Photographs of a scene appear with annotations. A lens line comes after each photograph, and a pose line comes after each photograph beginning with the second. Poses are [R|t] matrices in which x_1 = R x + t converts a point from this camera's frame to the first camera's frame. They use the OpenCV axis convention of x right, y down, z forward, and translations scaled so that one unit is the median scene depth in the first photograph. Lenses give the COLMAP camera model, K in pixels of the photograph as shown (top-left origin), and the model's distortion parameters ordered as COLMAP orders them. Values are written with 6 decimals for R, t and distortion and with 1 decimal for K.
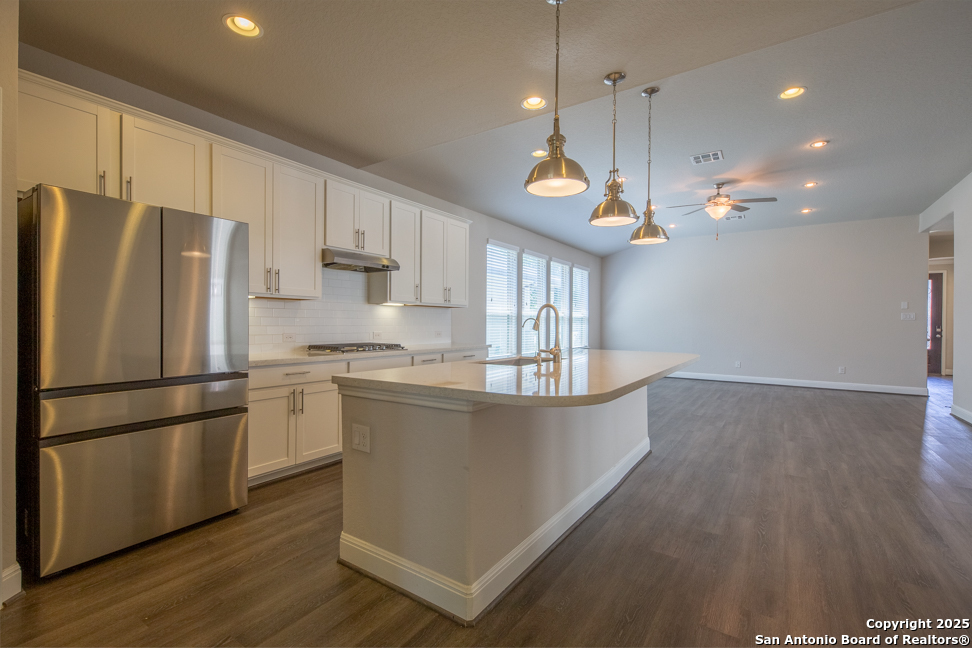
lens RADIAL K [[431.3, 0, 484.2], [0, 431.3, 323.6], [0, 0, 1]] dist [0.007584, 0.000206]
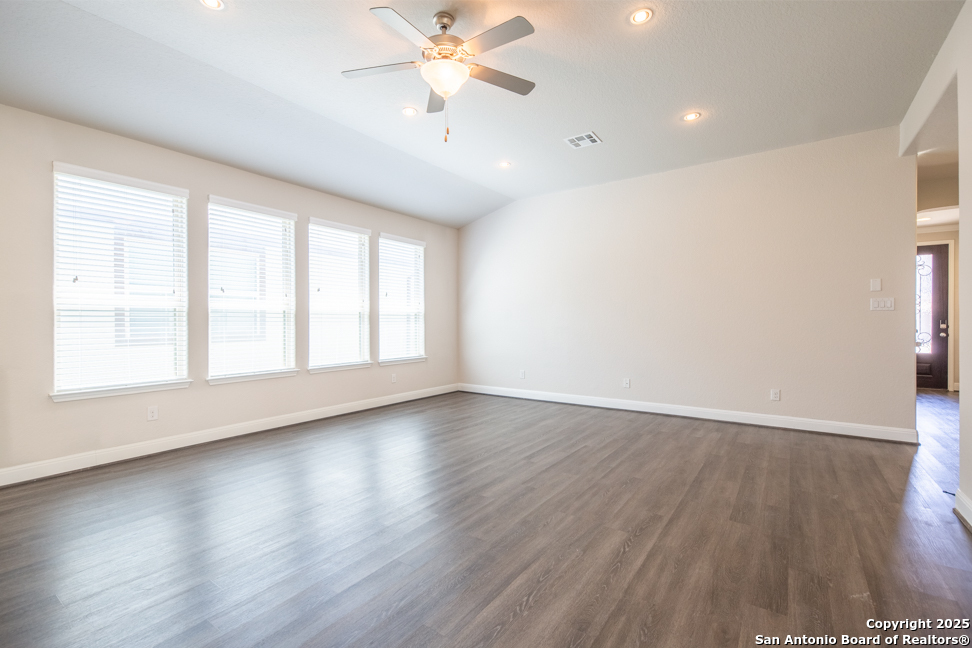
lens RADIAL K [[431.3, 0, 486.4], [0, 431.3, 325.1], [0, 0, 1]] dist [0.007584, 0.000206]
pose [[0.999842, -0.011664, -0.013414, 0.528402], [0.011704, 0.999927, 0.002942, 0.004013], [0.013379, -0.003099, 0.999906, 0.480652]]
